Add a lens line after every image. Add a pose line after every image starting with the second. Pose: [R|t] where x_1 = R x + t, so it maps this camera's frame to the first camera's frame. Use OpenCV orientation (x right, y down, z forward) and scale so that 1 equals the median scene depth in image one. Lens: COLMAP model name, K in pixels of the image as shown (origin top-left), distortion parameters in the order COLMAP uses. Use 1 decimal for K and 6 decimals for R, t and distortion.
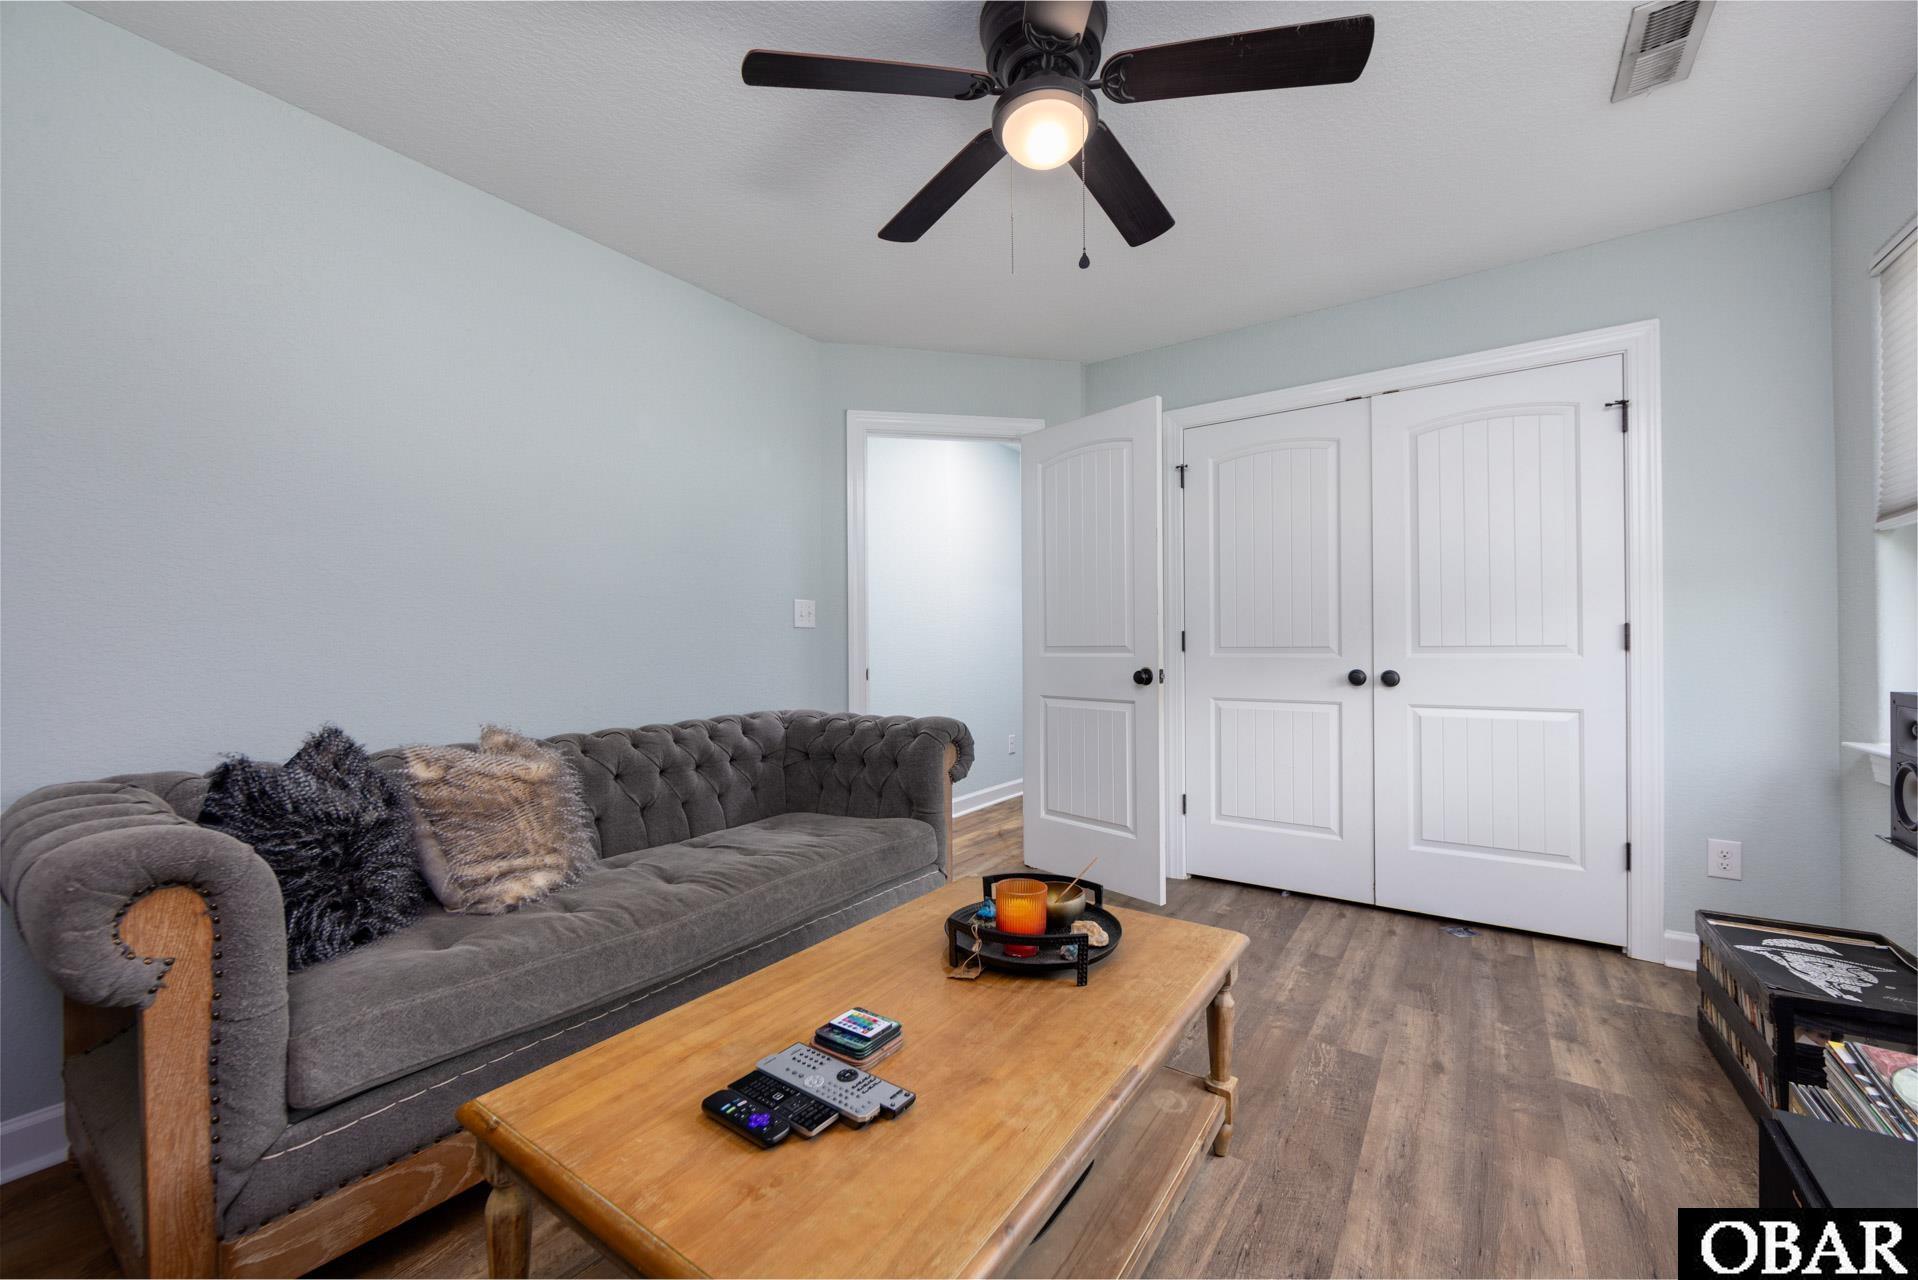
lens RADIAL K [[786.4, 0, 967.2], [0, 786.4, 631.1], [0, 0, 1]] dist [-0.002429, -0.000123]
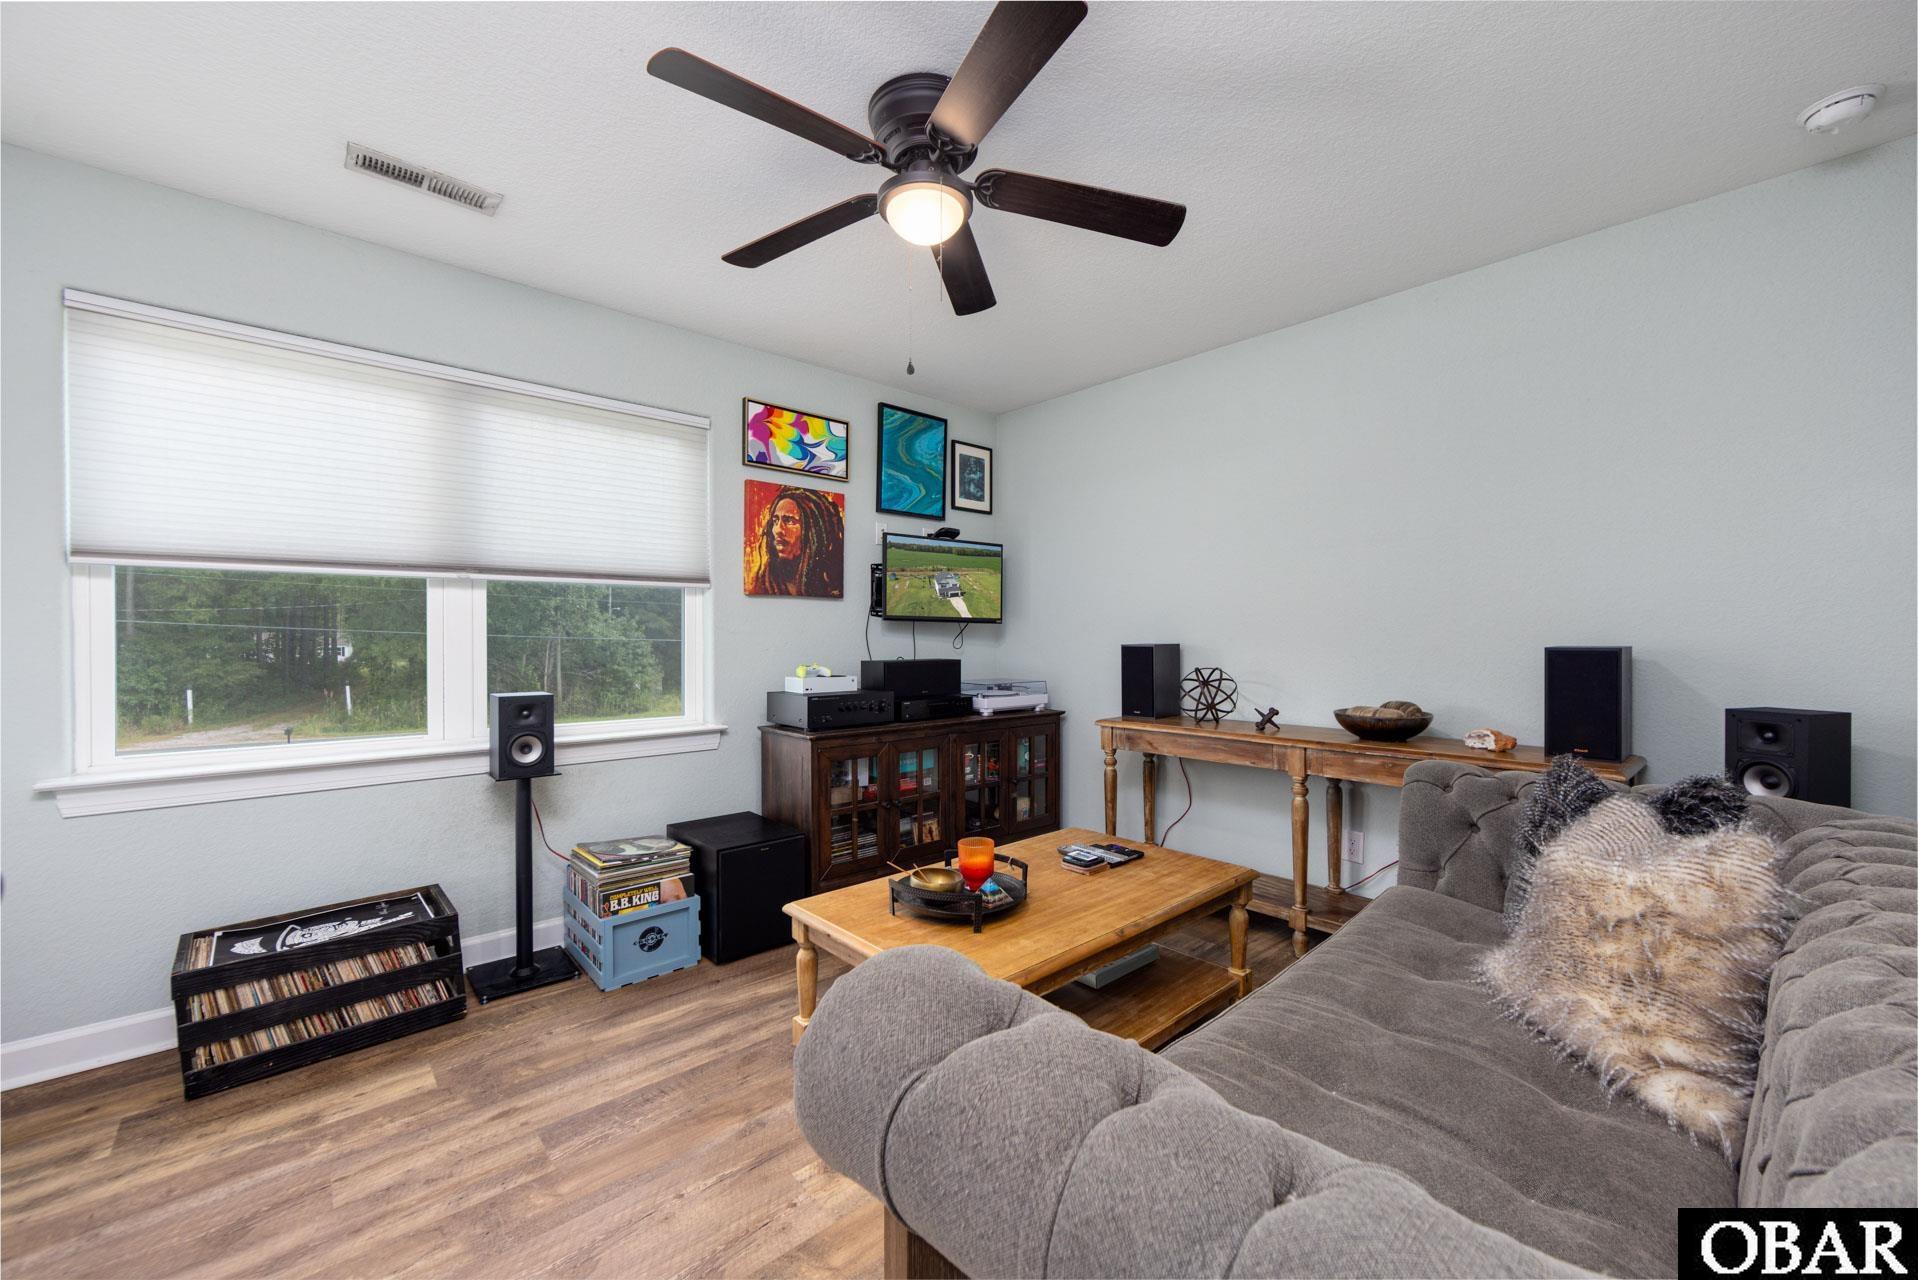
lens RADIAL K [[761.0, 0, 960.3], [0, 761.0, 646.0], [0, 0, 1]] dist [-0.002059, -0.000352]
pose [[-0.971635, 0.002101, 0.236476, -0.182780], [0.001553, 0.999996, -0.002505, -0.023434], [-0.236480, -0.002066, -0.971634, 1.856689]]
